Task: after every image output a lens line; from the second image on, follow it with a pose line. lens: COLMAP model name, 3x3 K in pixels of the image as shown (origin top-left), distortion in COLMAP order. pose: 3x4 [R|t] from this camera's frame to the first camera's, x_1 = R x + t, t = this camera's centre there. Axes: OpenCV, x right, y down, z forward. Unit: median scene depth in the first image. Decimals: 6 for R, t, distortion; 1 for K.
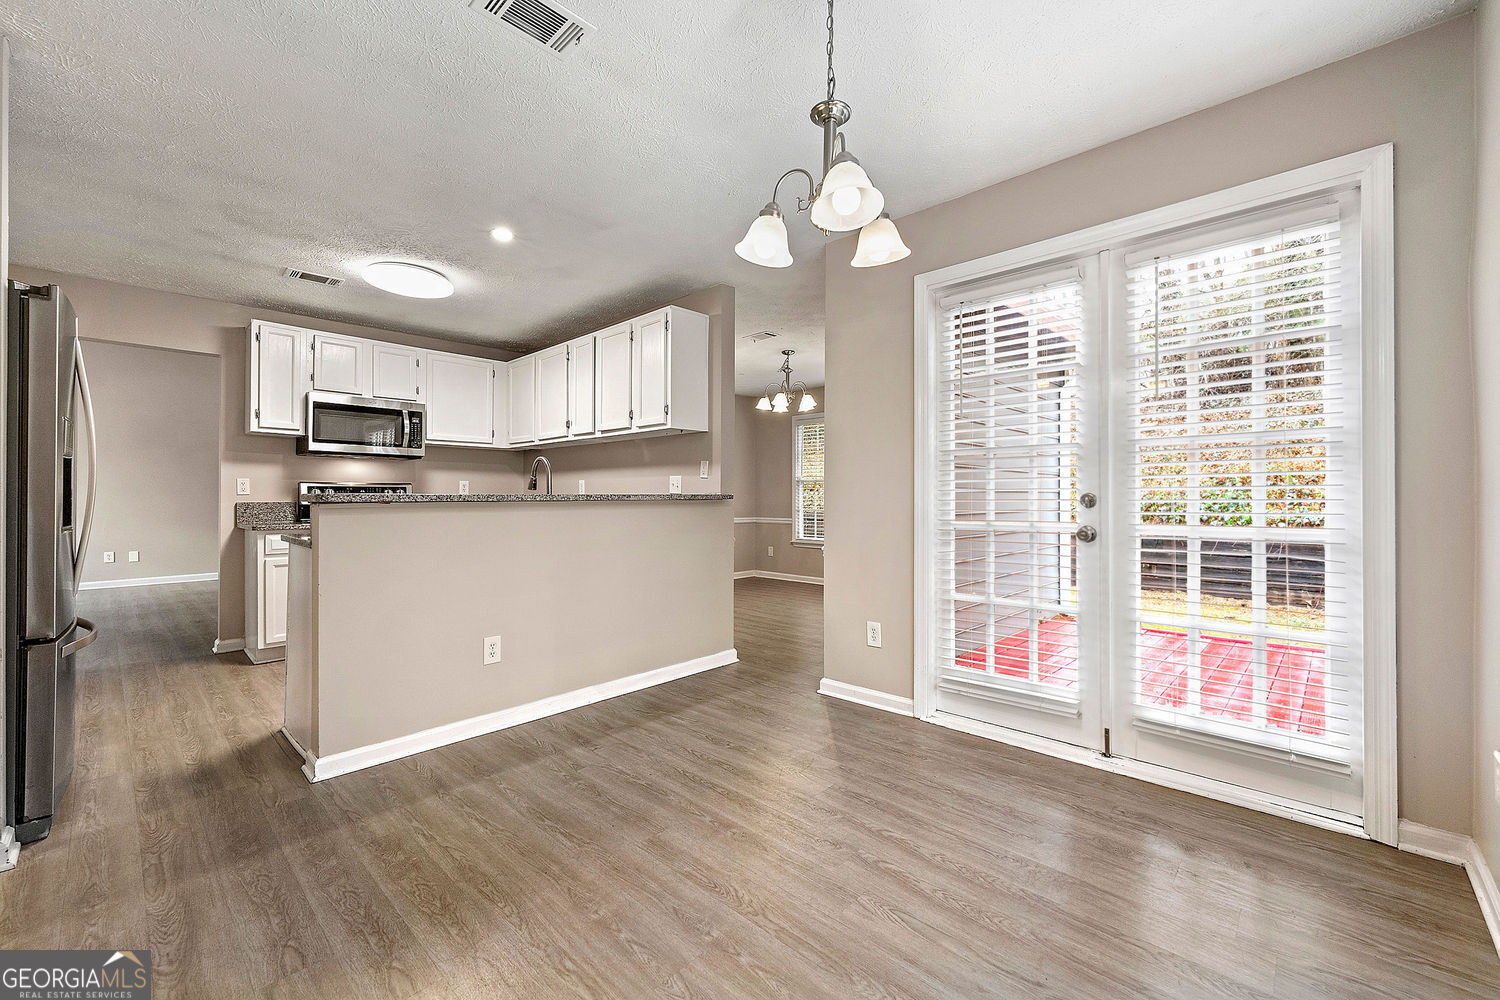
lens RADIAL K [[609.5, 0, 750.0], [0, 609.5, 500.0], [0, 0, 1]] dist [0.001553, 0.000054]
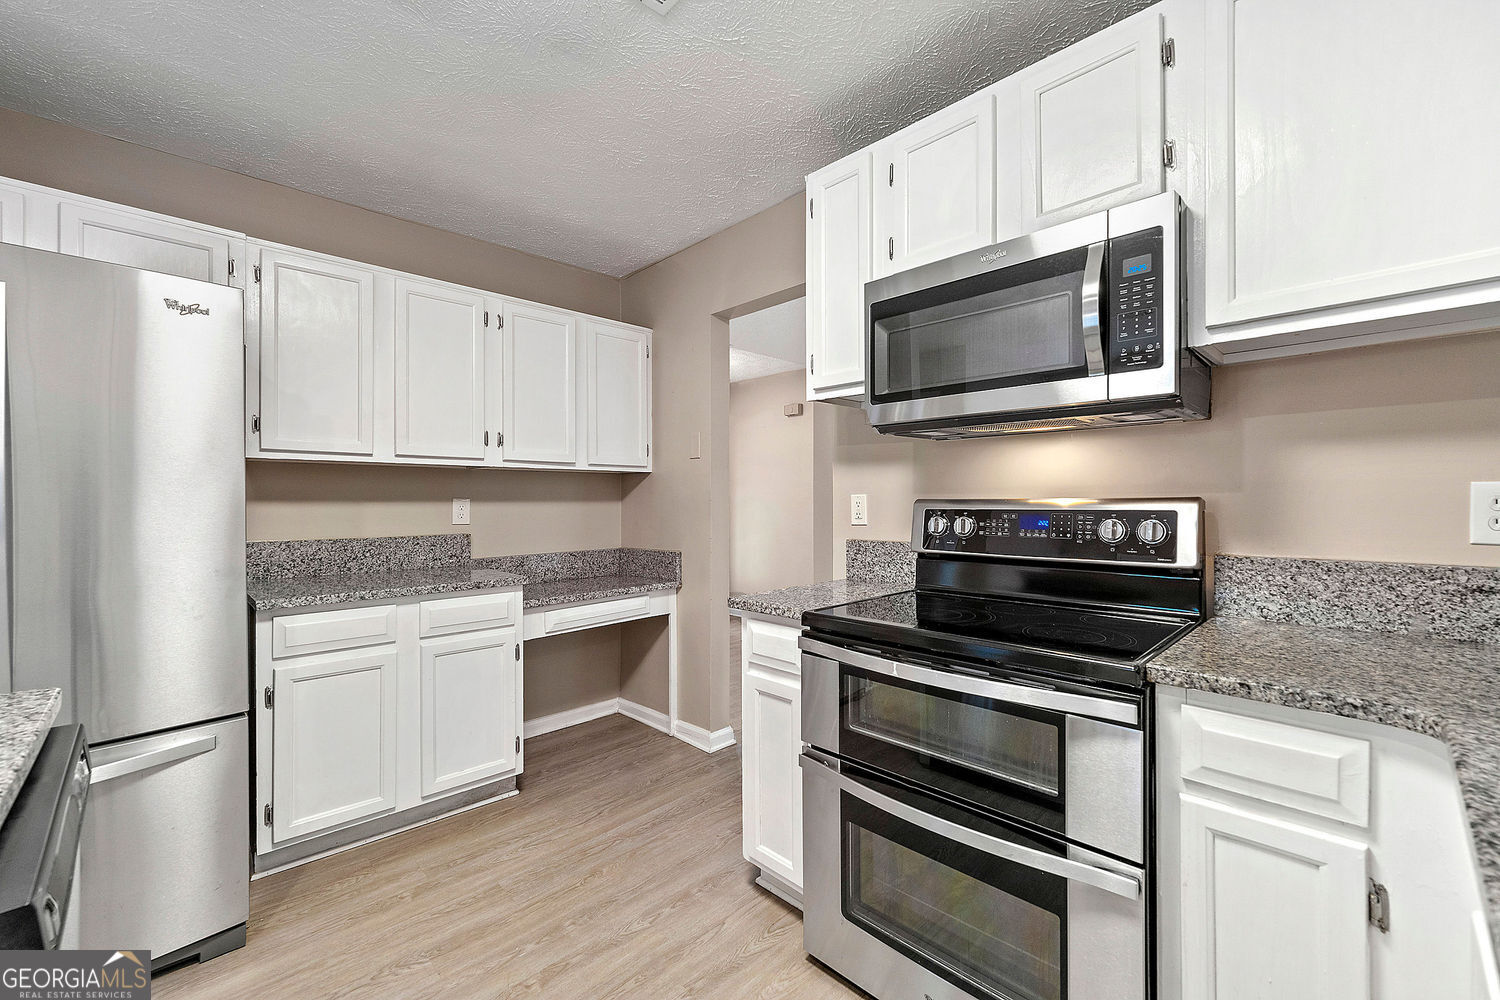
lens RADIAL K [[609.5, 0, 750.0], [0, 609.5, 500.0], [0, 0, 1]] dist [0.001553, 0.000054]
pose [[-0.035971, 0.008336, -0.999318, -0.301628], [0.003917, 0.999959, 0.008201, -0.034528], [0.999345, -0.003619, -0.036002, 0.921899]]
